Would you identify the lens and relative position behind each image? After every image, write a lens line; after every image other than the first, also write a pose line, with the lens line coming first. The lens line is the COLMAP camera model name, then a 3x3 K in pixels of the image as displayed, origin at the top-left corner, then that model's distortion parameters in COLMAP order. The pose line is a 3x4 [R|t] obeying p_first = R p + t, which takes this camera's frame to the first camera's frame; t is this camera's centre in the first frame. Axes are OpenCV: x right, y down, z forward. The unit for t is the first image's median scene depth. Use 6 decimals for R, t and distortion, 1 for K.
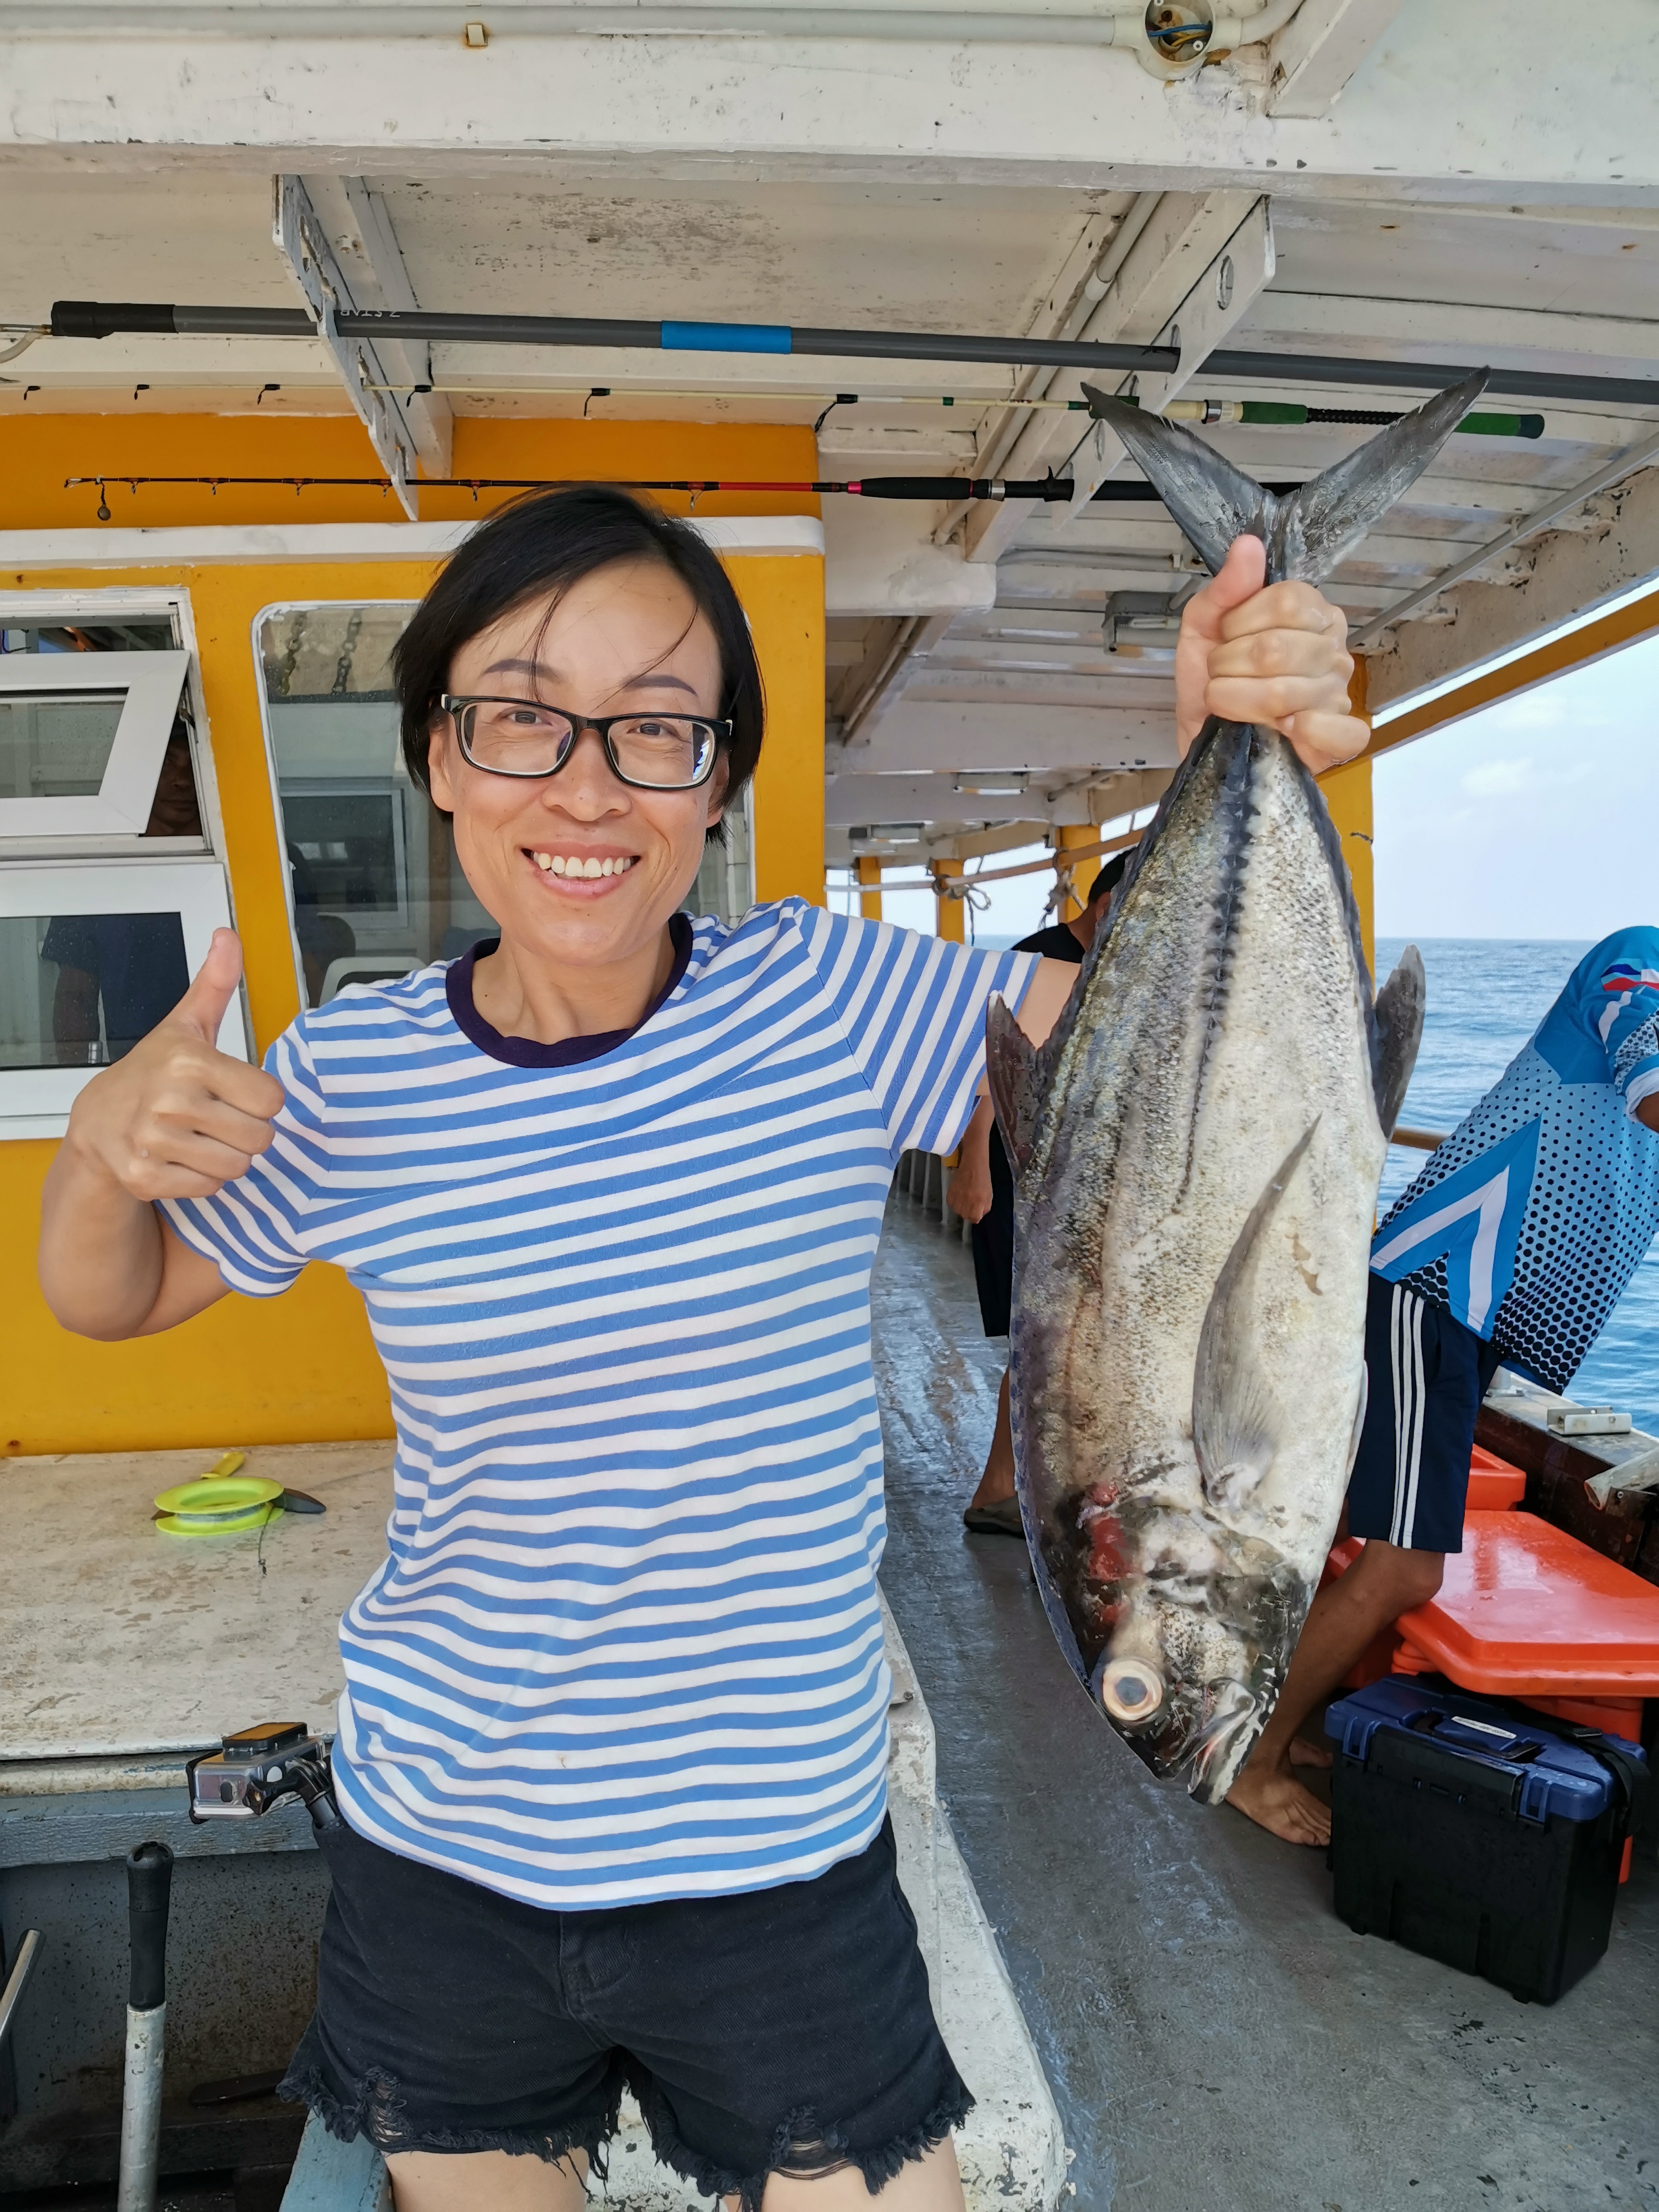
lens RADIAL K [[1735.8, 0, 820.3], [0, 1735.8, 1118.0], [0, 0, 1]] dist [-0.015166, -0.052234]
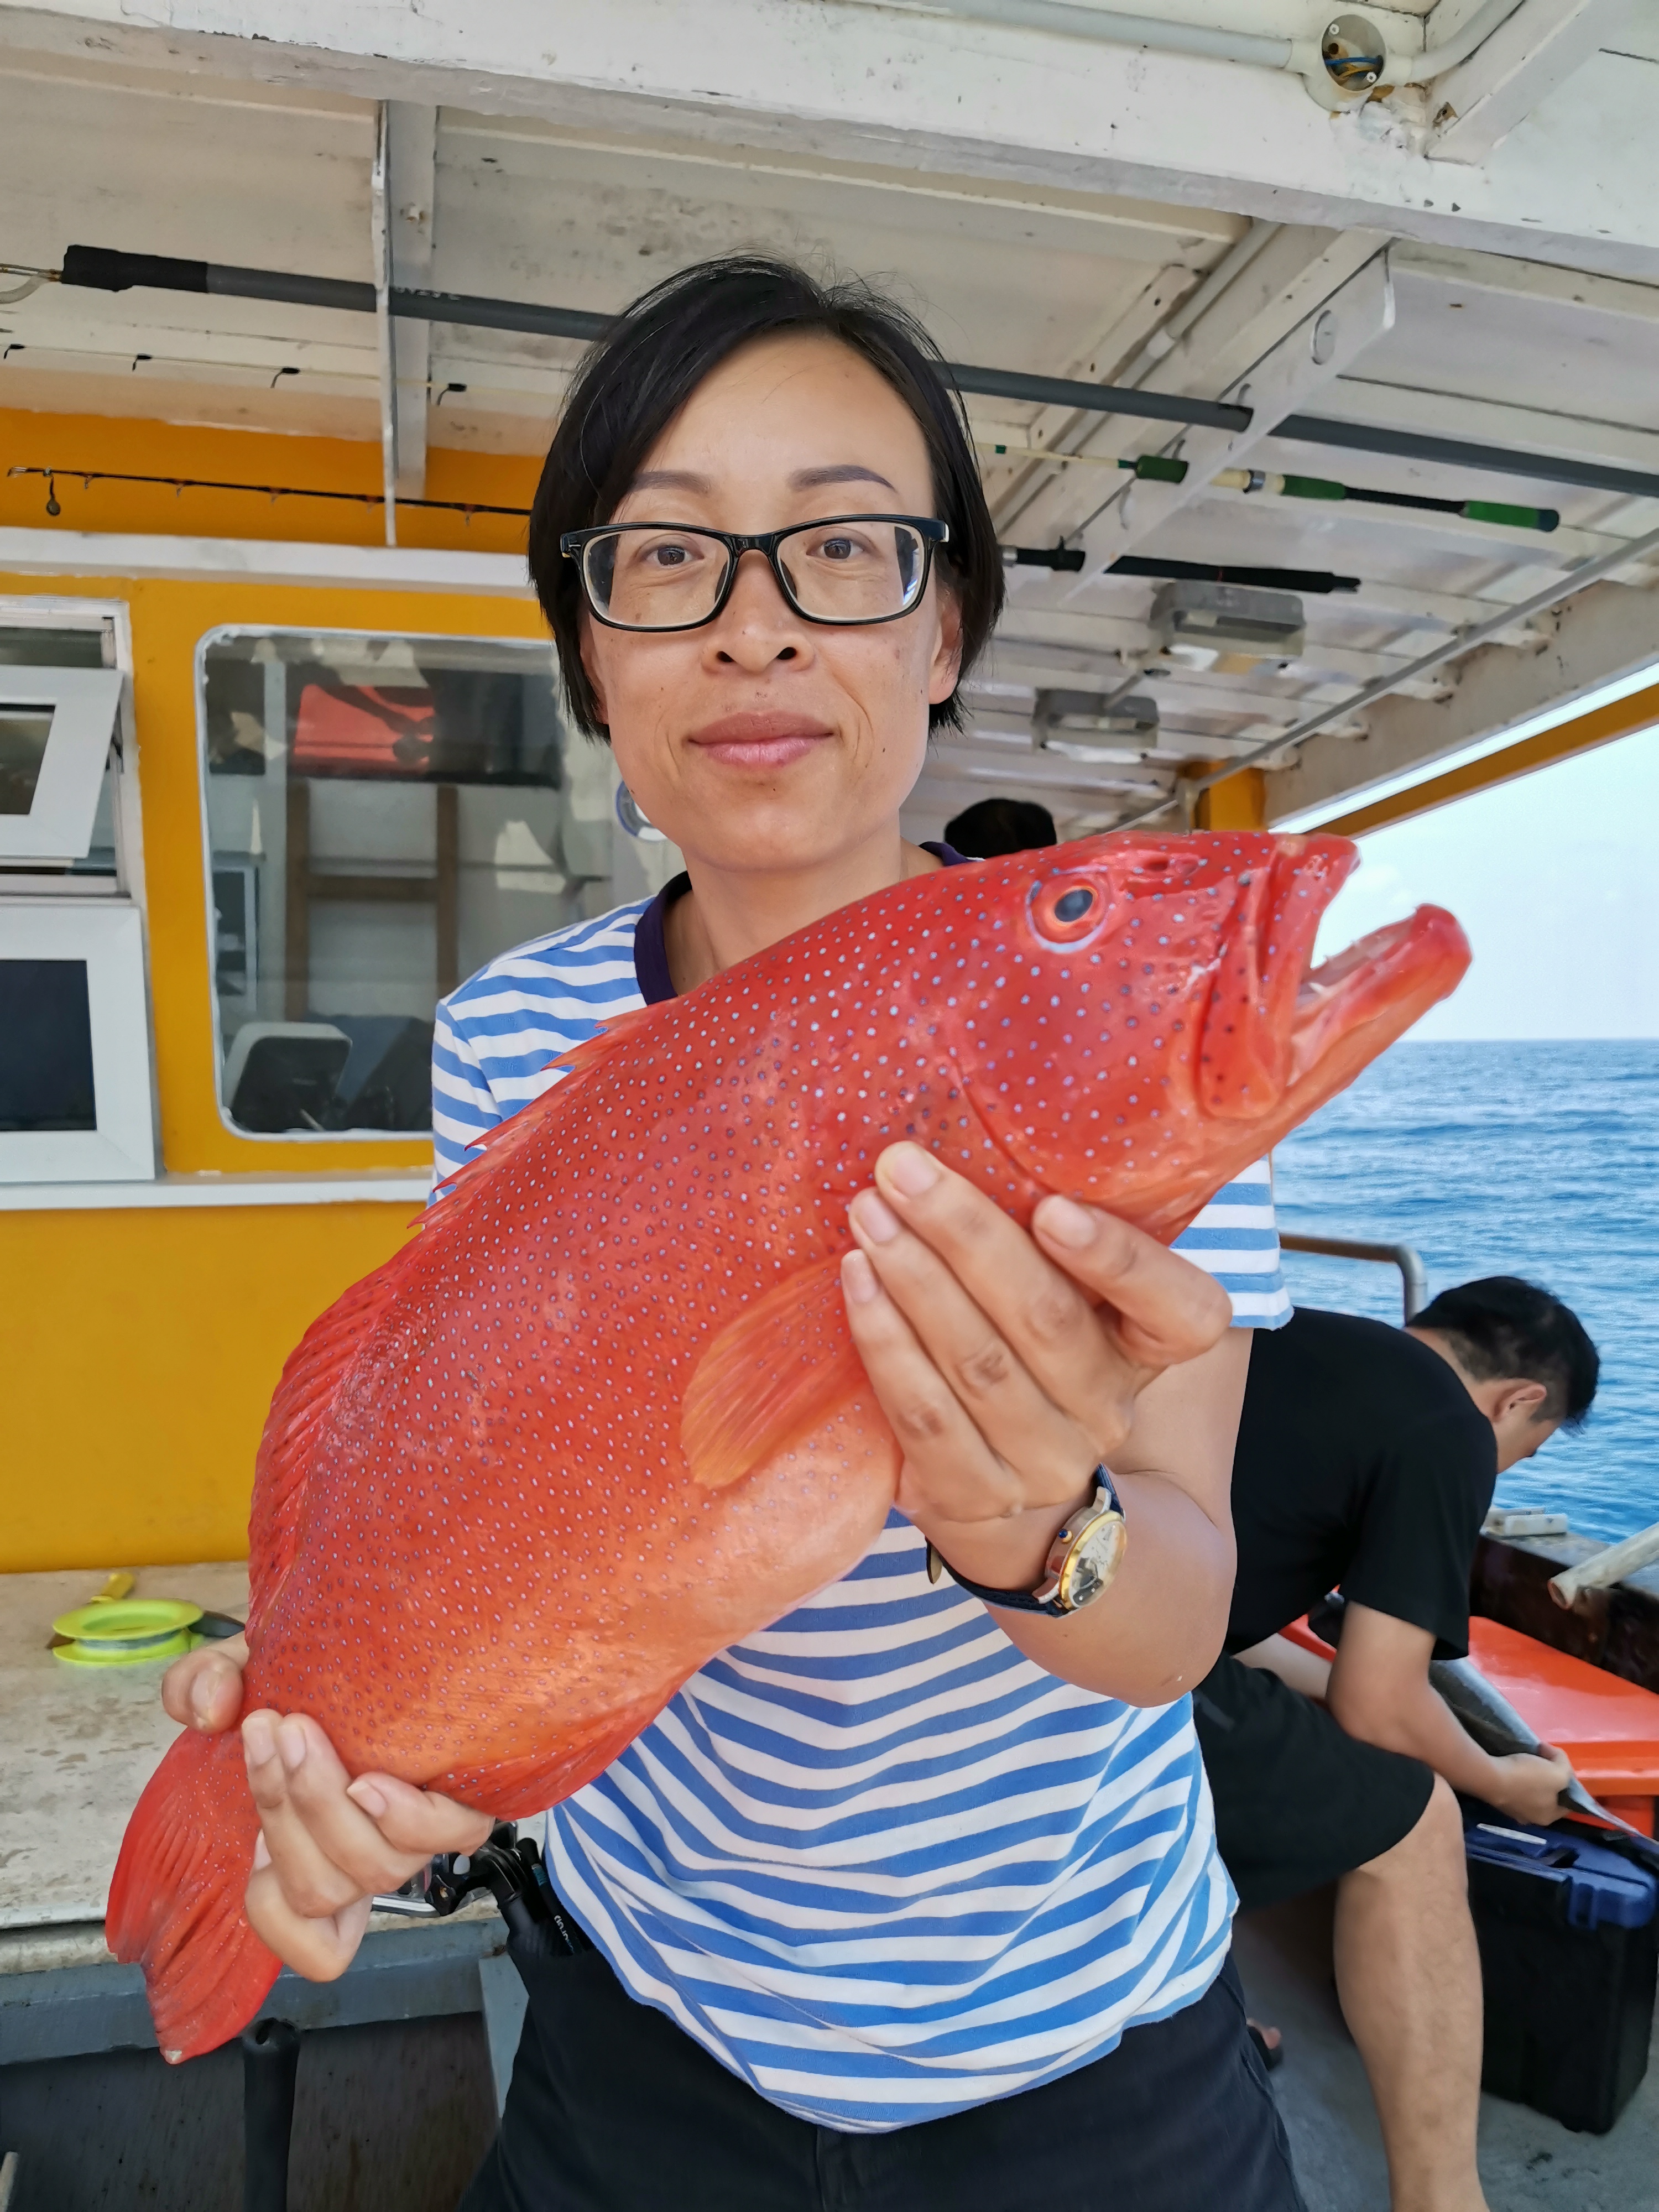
lens RADIAL K [[1747.7, 0, 848.2], [0, 1747.7, 1107.4], [0, 0, 1]] dist [-0.028969, -0.016674]
pose [[0.988386, 0.022351, 0.150314, -0.152056], [-0.009721, 0.996398, -0.084244, 0.038378], [-0.151656, 0.081805, 0.985042, 0.079574]]
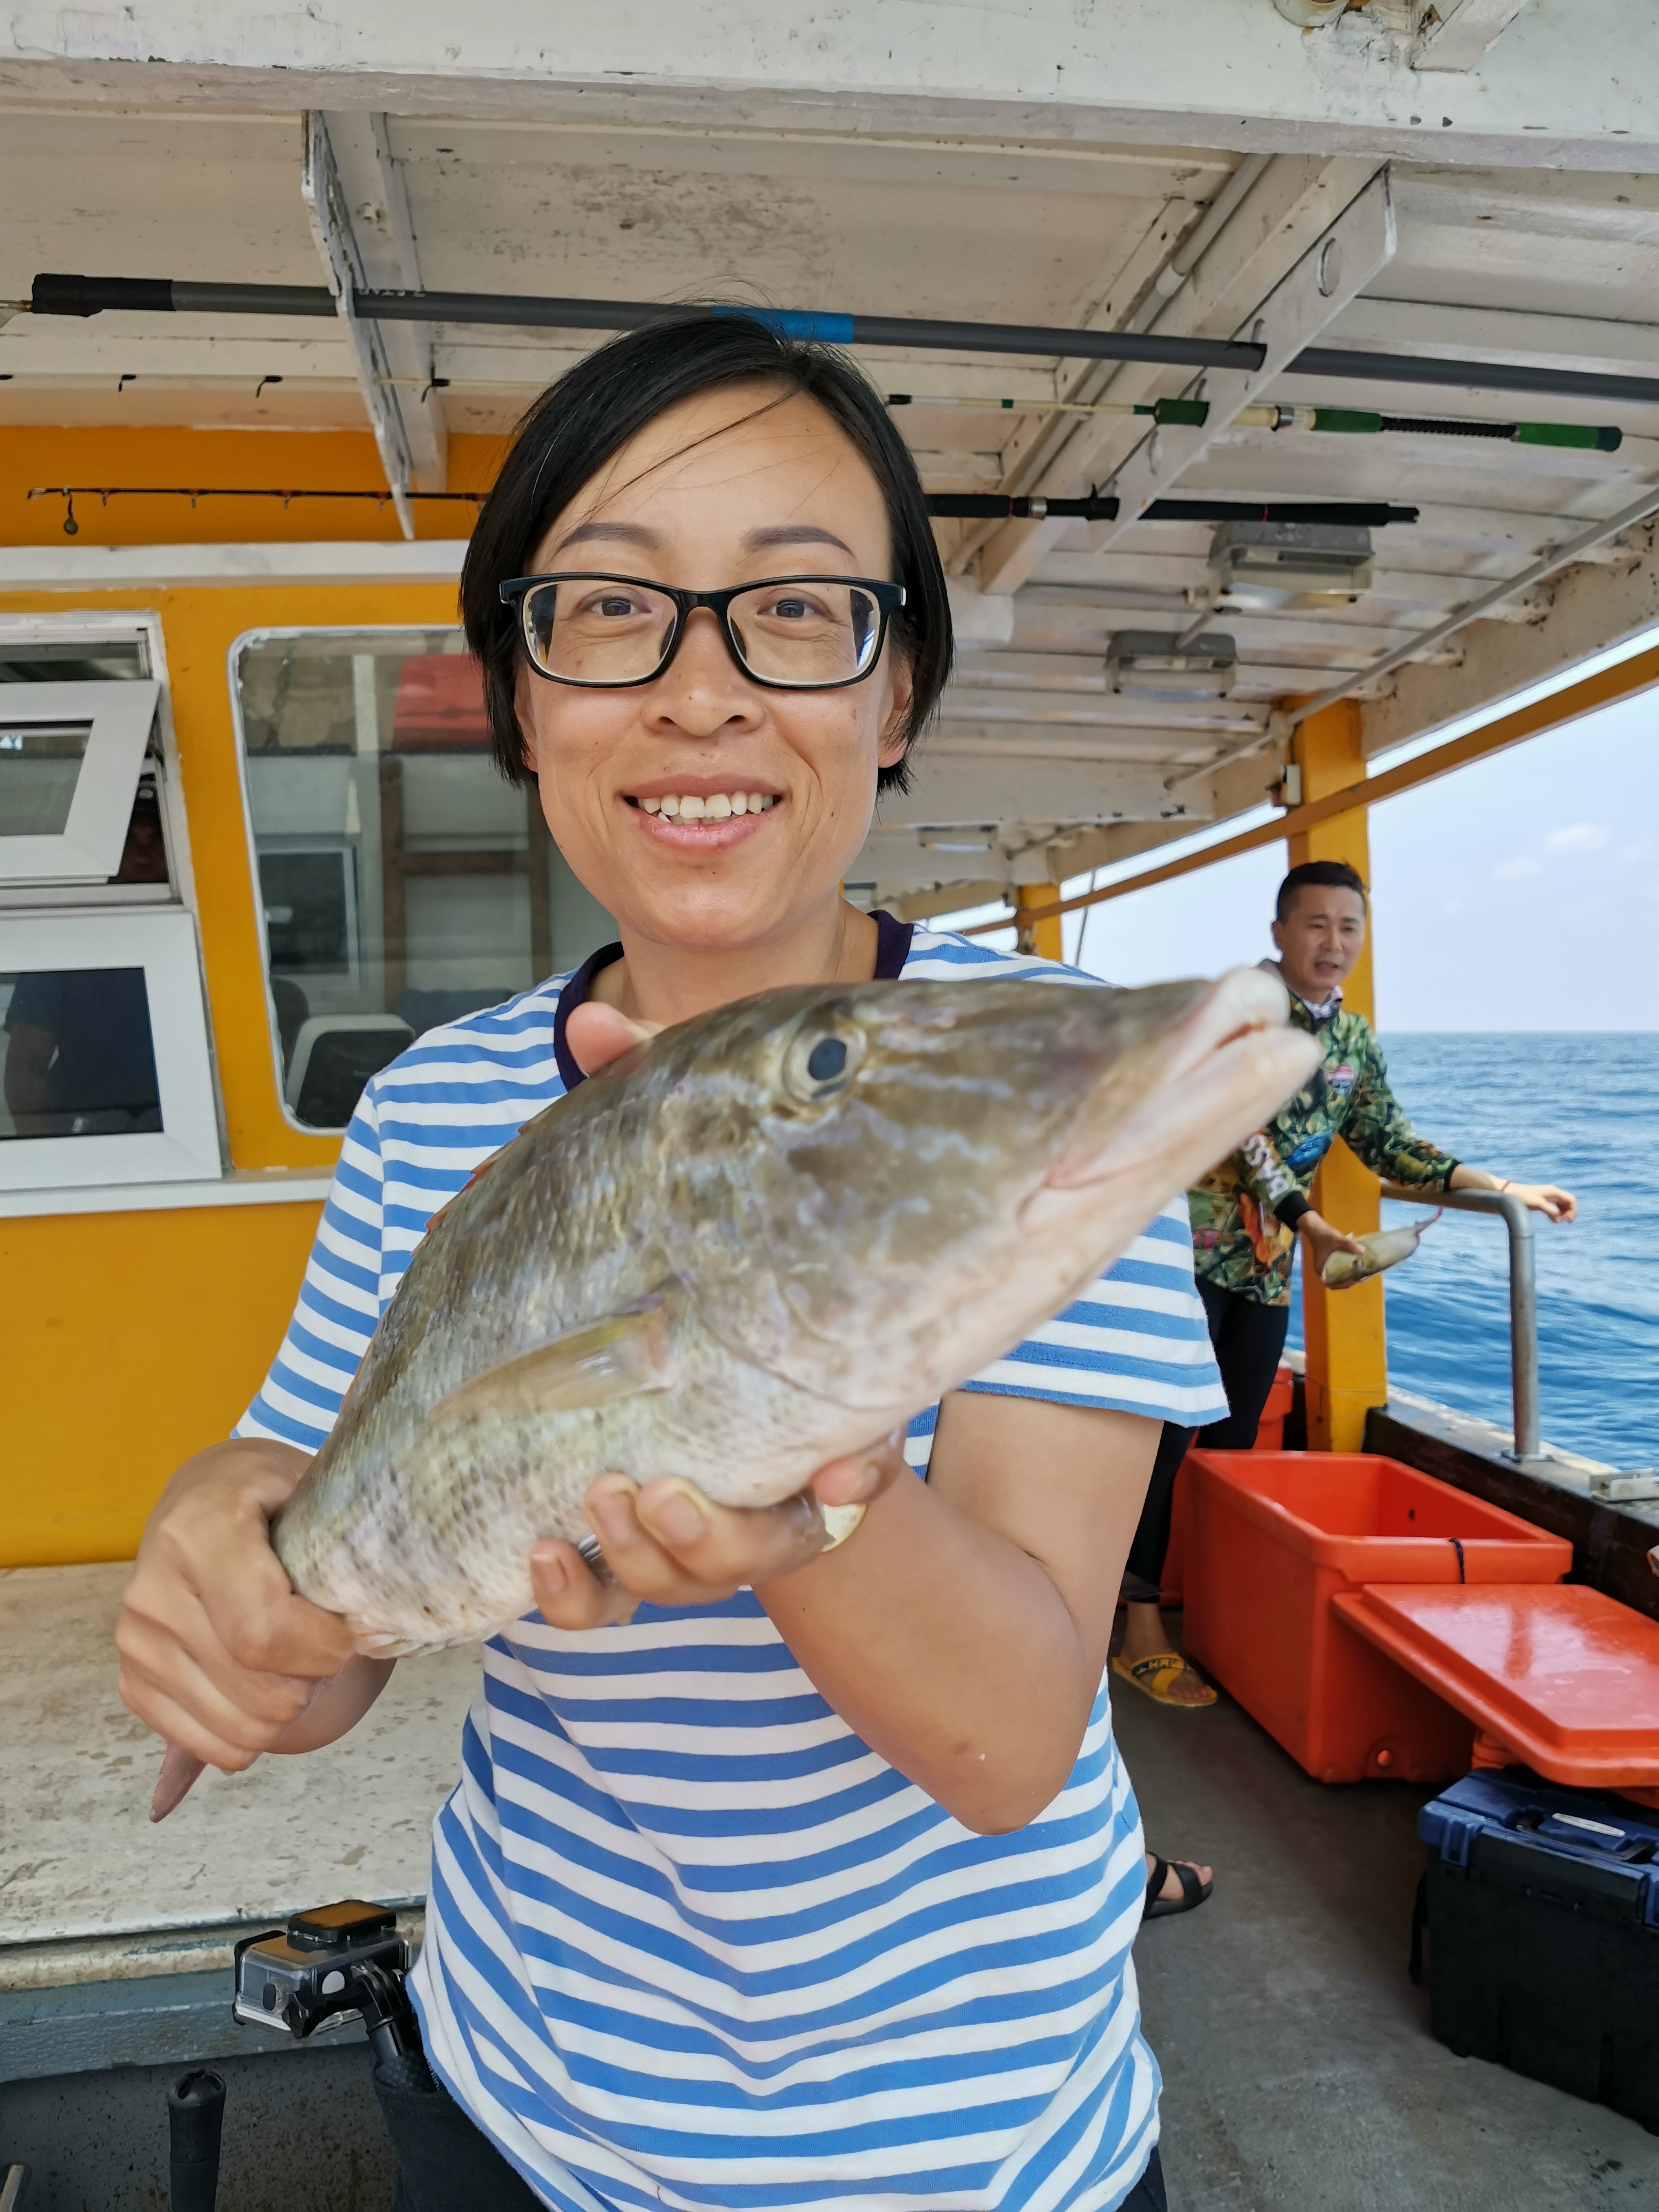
lens RADIAL K [[1752.6, 0, 829.5], [0, 1752.6, 1106.0], [0, 0, 1]] dist [-0.051261, 0.001350]
pose [[0.998497, -0.013584, 0.053096, -0.077211], [0.016123, 0.998732, -0.047695, 0.005613], [-0.052380, 0.048480, 0.997450, 0.093342]]
